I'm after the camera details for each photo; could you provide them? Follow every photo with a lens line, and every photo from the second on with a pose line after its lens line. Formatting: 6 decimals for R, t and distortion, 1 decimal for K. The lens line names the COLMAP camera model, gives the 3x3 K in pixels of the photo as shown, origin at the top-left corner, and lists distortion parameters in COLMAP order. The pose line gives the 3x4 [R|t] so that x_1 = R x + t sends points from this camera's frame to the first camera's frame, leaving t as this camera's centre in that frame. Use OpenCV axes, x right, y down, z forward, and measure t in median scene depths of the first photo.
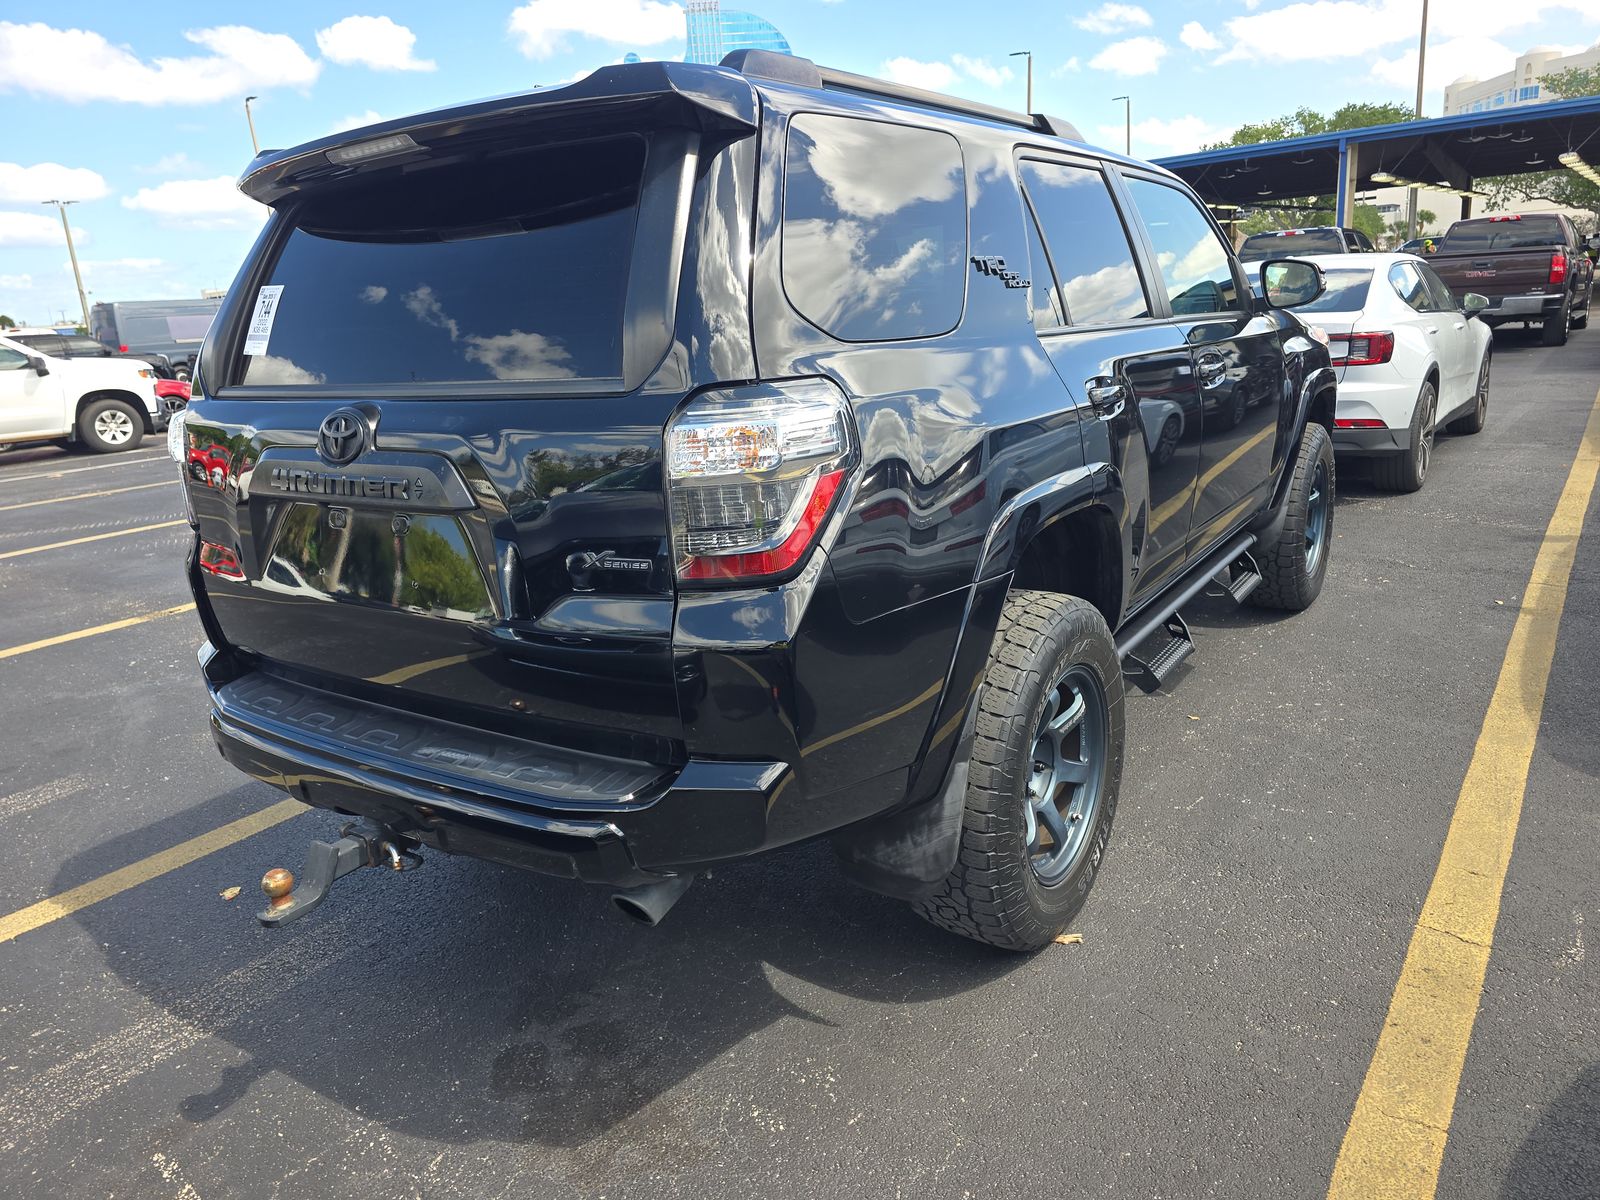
lens RADIAL K [[1087.3, 0, 804.6], [0, 1087.3, 600.1], [0, 0, 1]] dist [0.038012, -0.034535]
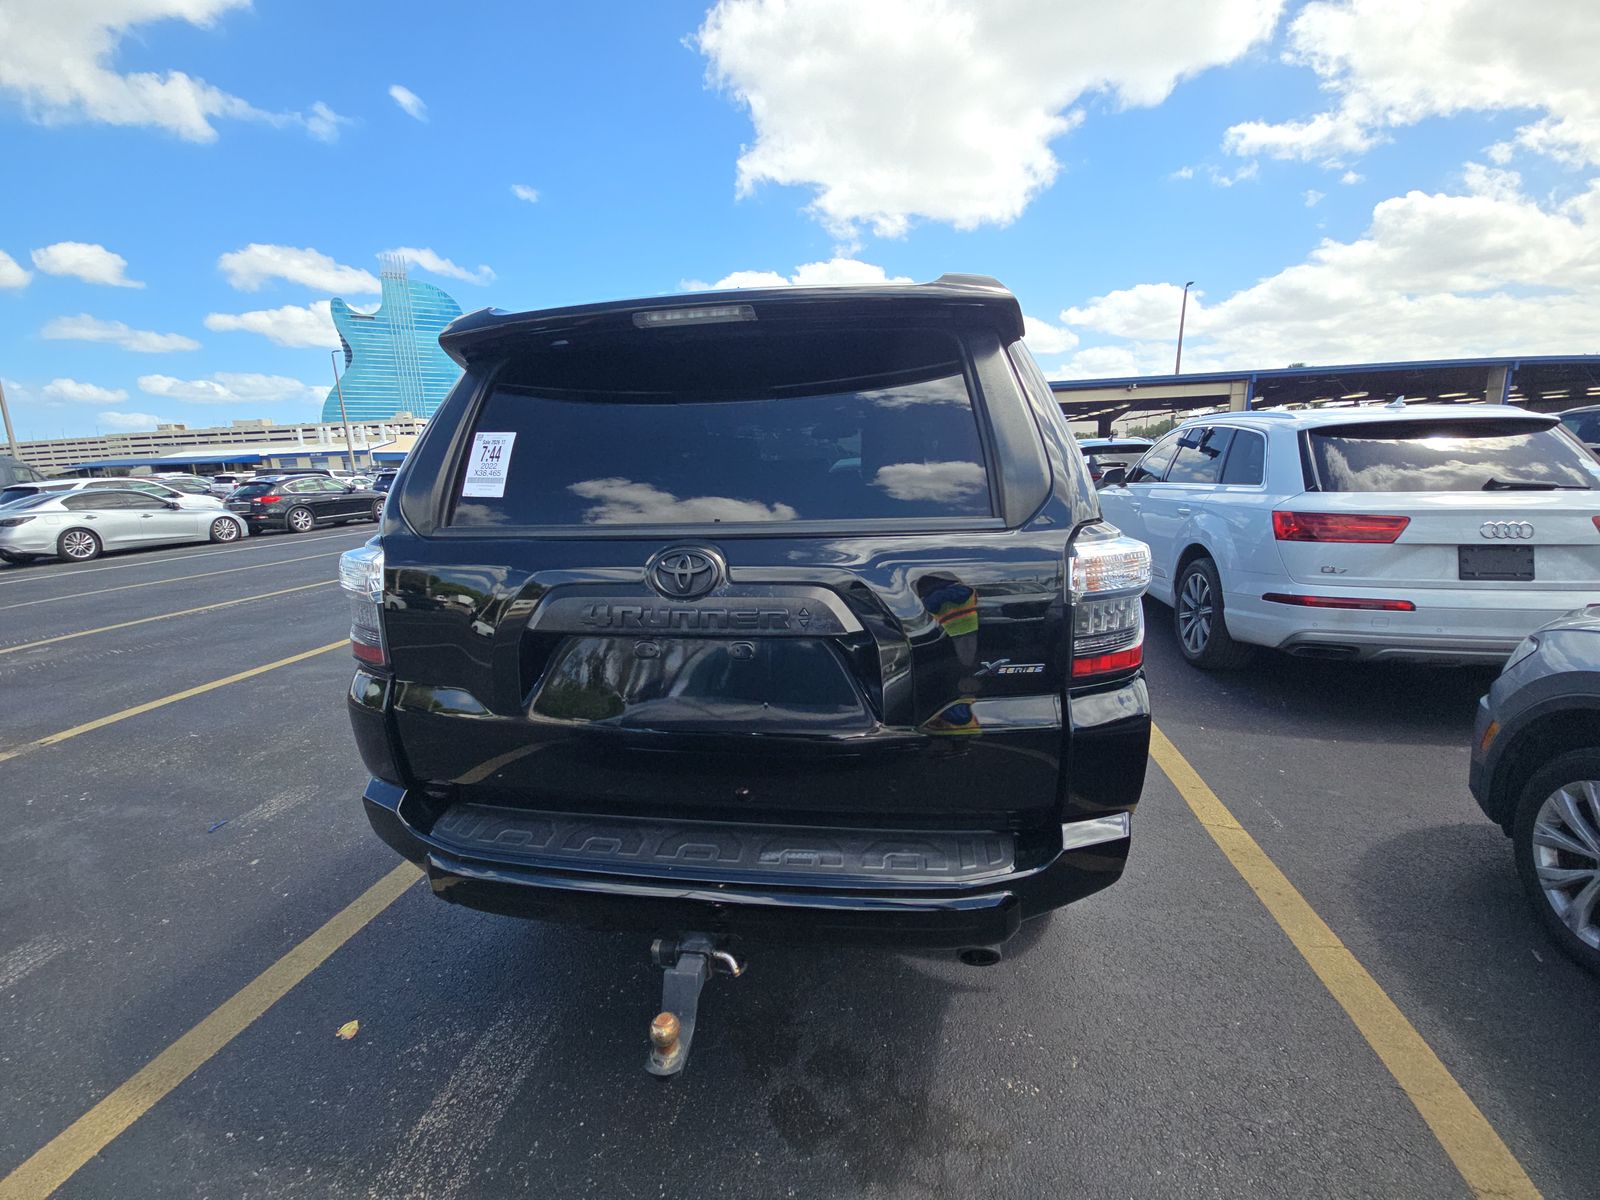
lens RADIAL K [[649.9, 0, 791.6], [0, 649.9, 596.9], [0, 0, 1]] dist [0.000748, -0.001966]
pose [[0.899816, -0.052218, 0.433133, -0.529186], [0.087922, 0.994146, -0.062801, -0.067737], [-0.427318, 0.094591, 0.899140, 0.343754]]
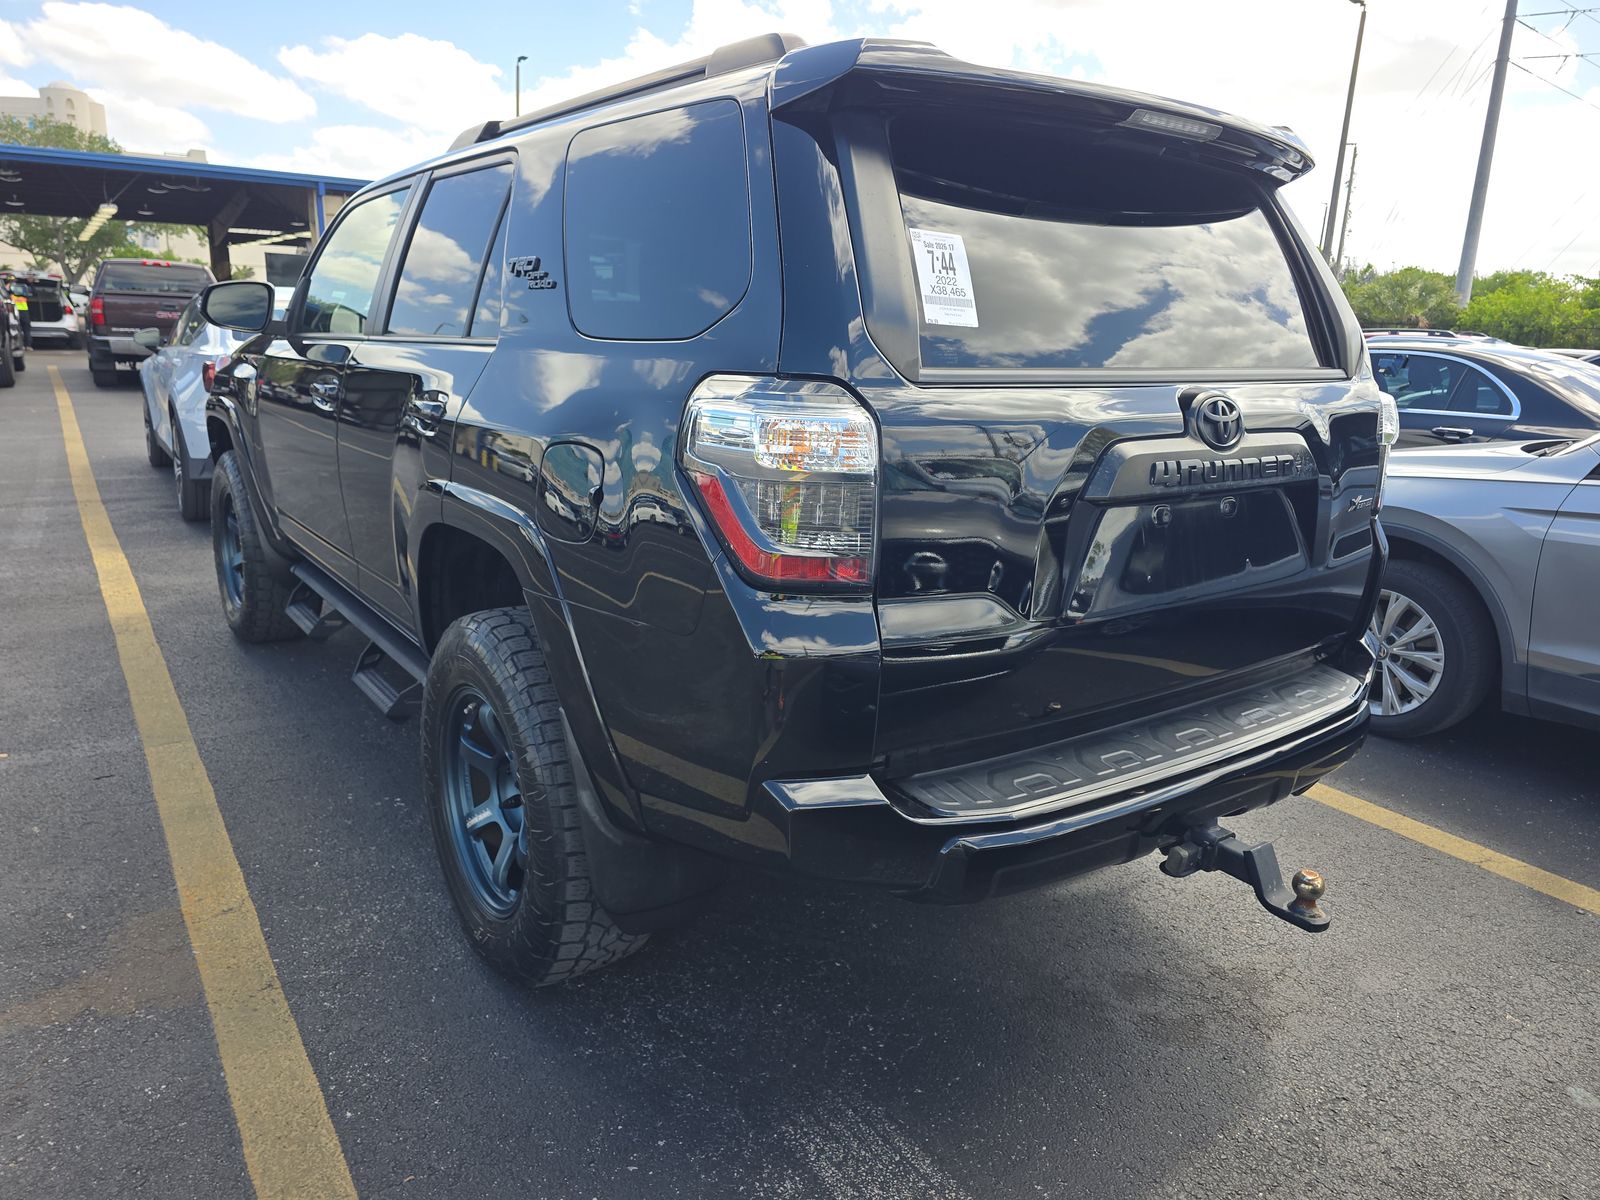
lens RADIAL K [[1087.3, 0, 796.8], [0, 1087.3, 602.2], [0, 0, 1]] dist [0.038012, -0.034535]
pose [[0.319887, -0.164178, 0.933123, -1.286124], [0.197956, 0.974717, 0.103634, -0.146747], [-0.926545, 0.151566, 0.344300, 0.912423]]
